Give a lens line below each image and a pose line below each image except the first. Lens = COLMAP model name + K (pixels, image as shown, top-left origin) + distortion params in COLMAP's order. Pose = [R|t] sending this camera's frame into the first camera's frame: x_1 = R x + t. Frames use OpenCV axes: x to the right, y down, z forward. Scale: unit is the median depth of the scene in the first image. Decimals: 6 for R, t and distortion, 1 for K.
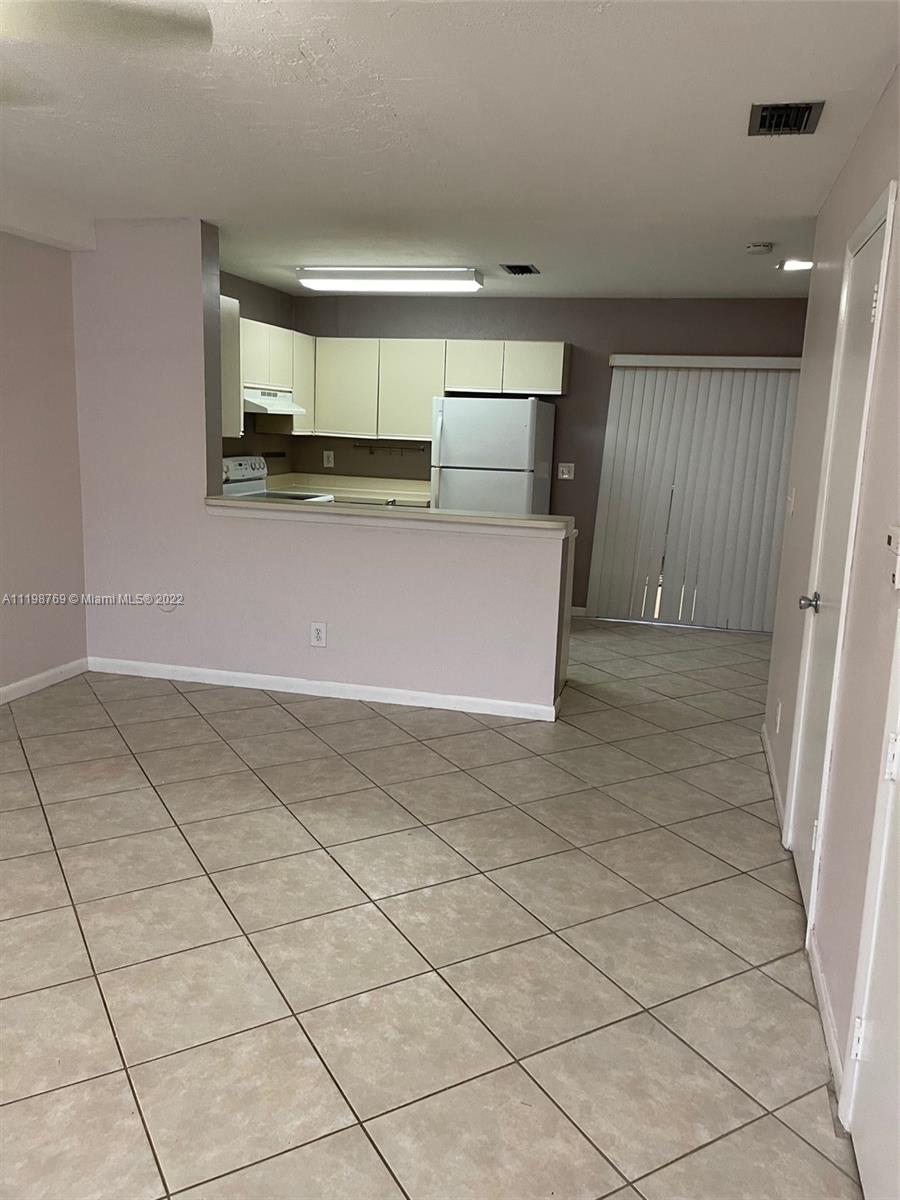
lens RADIAL K [[912.0, 0, 462.3], [0, 912.0, 596.2], [0, 0, 1]] dist [0.037786, -0.035609]
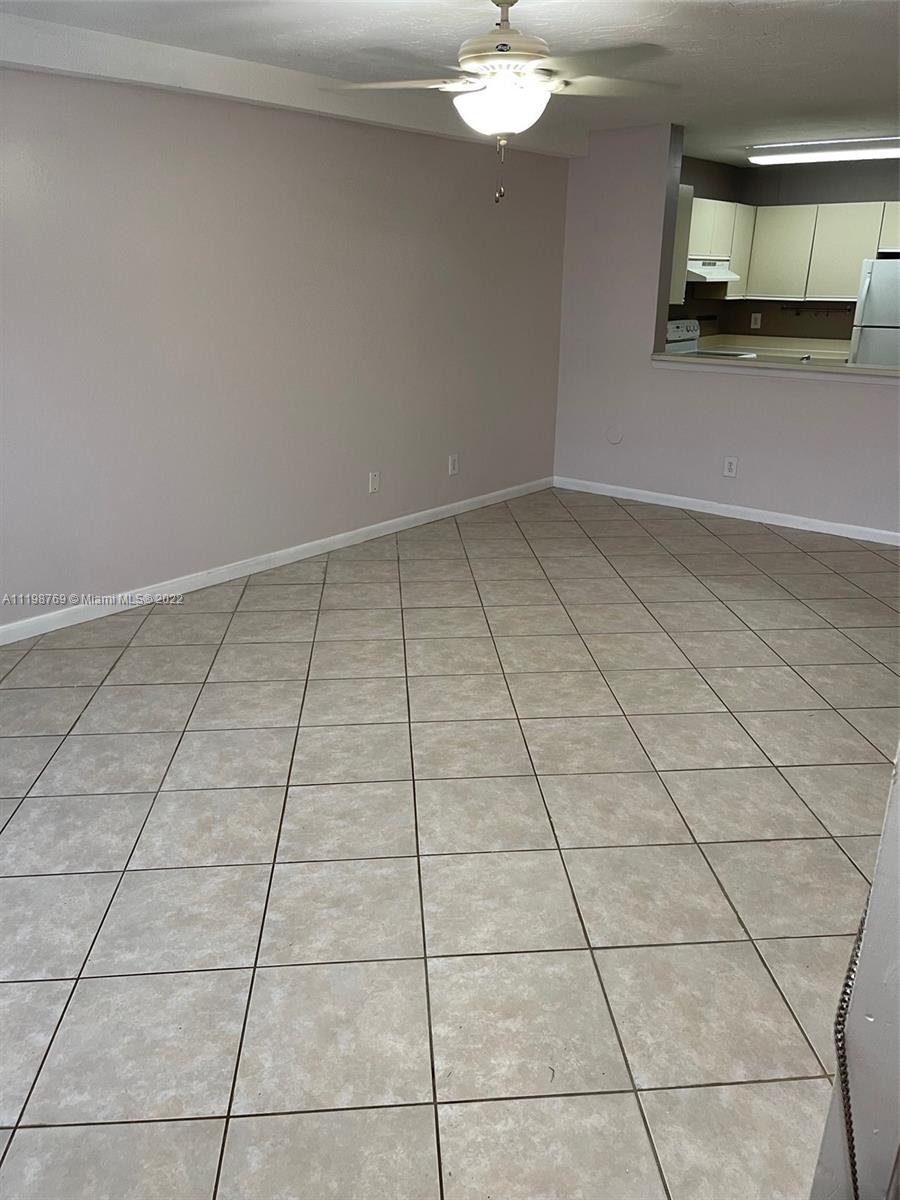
lens RADIAL K [[912.0, 0, 453.3], [0, 912.0, 607.7], [0, 0, 1]] dist [0.037786, -0.035609]
pose [[0.900013, 0.120651, -0.418832, 0.054697], [-0.055572, 0.984847, 0.164283, 0.052405], [0.432307, -0.124582, 0.893079, -0.345559]]
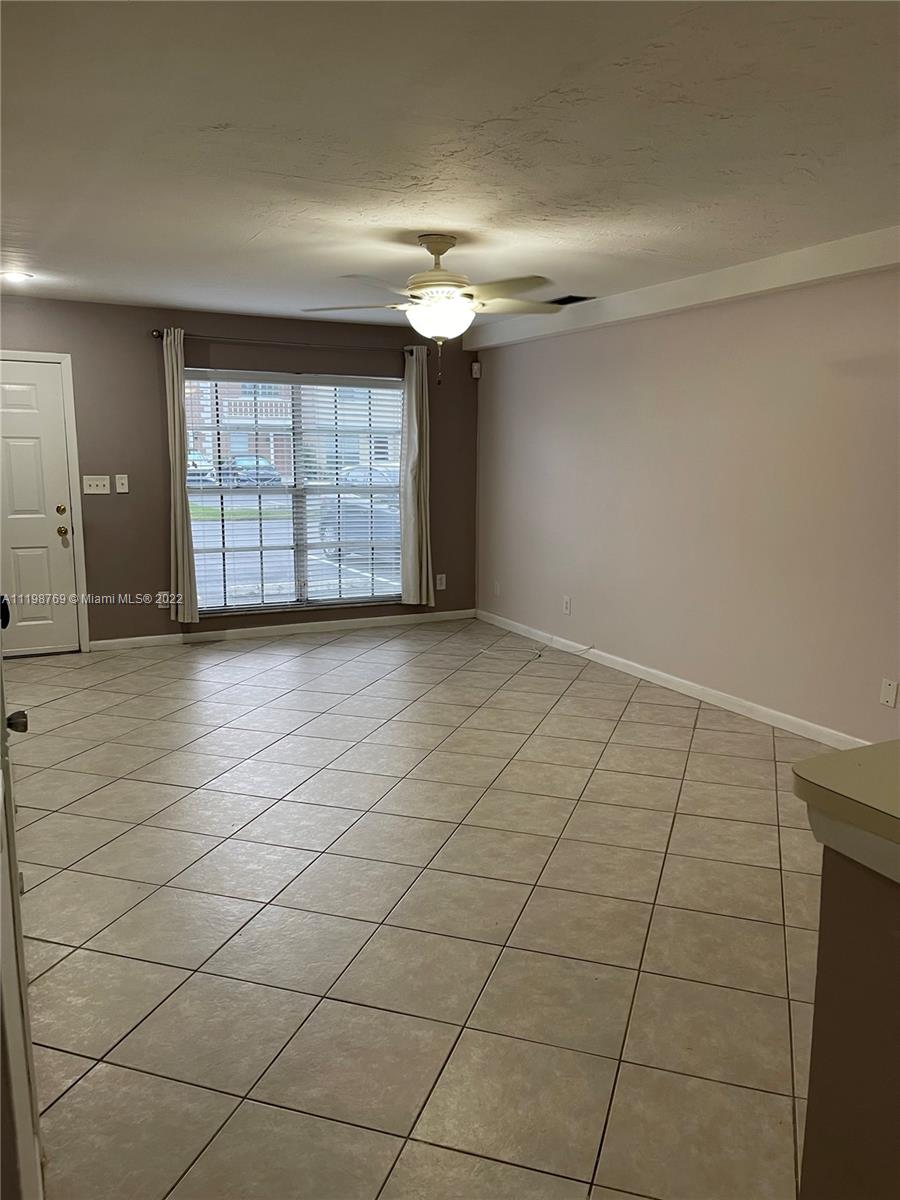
lens RADIAL K [[912.0, 0, 455.0], [0, 912.0, 600.0], [0, 0, 1]] dist [0.037786, -0.035609]
pose [[-0.752592, 0.068508, -0.654914, 0.389599], [-0.156373, 0.947529, 0.278813, -0.200553], [0.639650, 0.312244, -0.702390, 1.122999]]
